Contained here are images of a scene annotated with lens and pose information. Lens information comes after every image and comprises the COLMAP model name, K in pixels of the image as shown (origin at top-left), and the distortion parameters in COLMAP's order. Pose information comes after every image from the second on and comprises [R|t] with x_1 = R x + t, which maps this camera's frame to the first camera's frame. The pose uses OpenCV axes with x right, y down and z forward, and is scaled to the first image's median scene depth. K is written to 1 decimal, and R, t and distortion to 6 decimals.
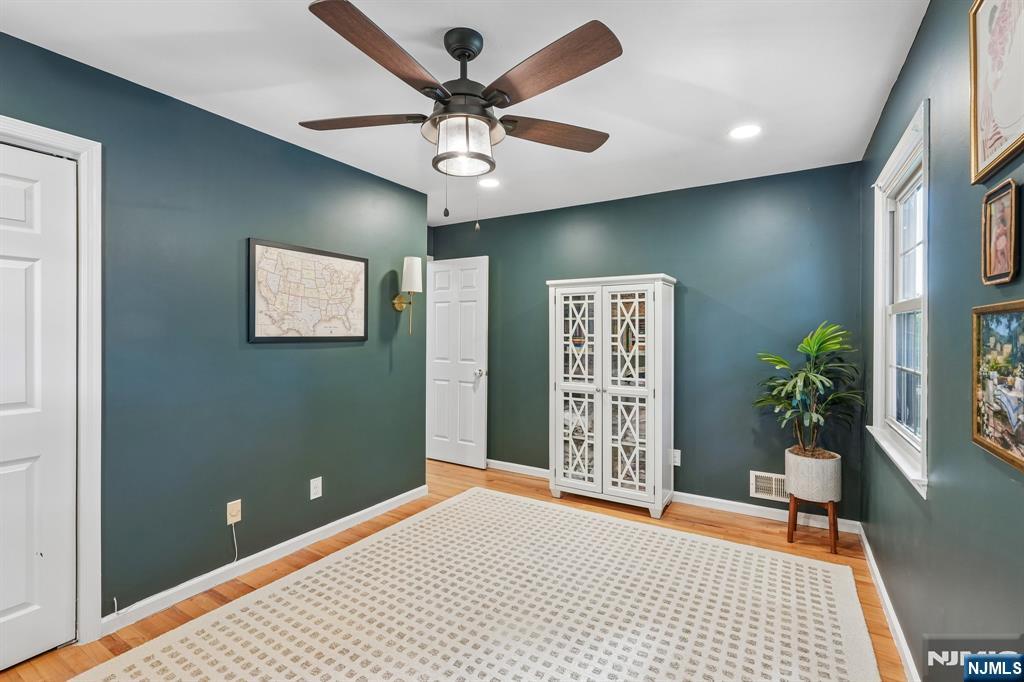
lens RADIAL K [[460.2, 0, 509.7], [0, 460.2, 335.6], [0, 0, 1]] dist [-0.003297, 0.000250]
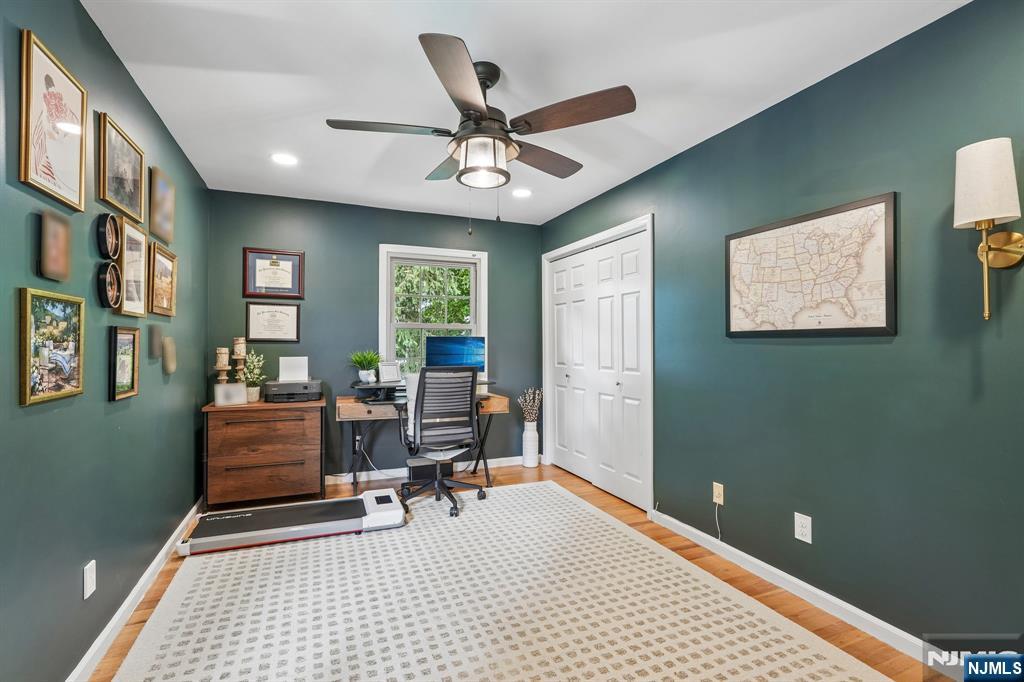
lens RADIAL K [[472.6, 0, 512.0], [0, 472.6, 341.0], [0, 0, 1]] dist [0.000166, 0.000056]
pose [[-0.586309, -0.006919, -0.810058, 0.585925], [-0.005952, 0.999973, -0.004233, 0.031972], [0.810066, 0.002339, -0.586335, 1.248587]]
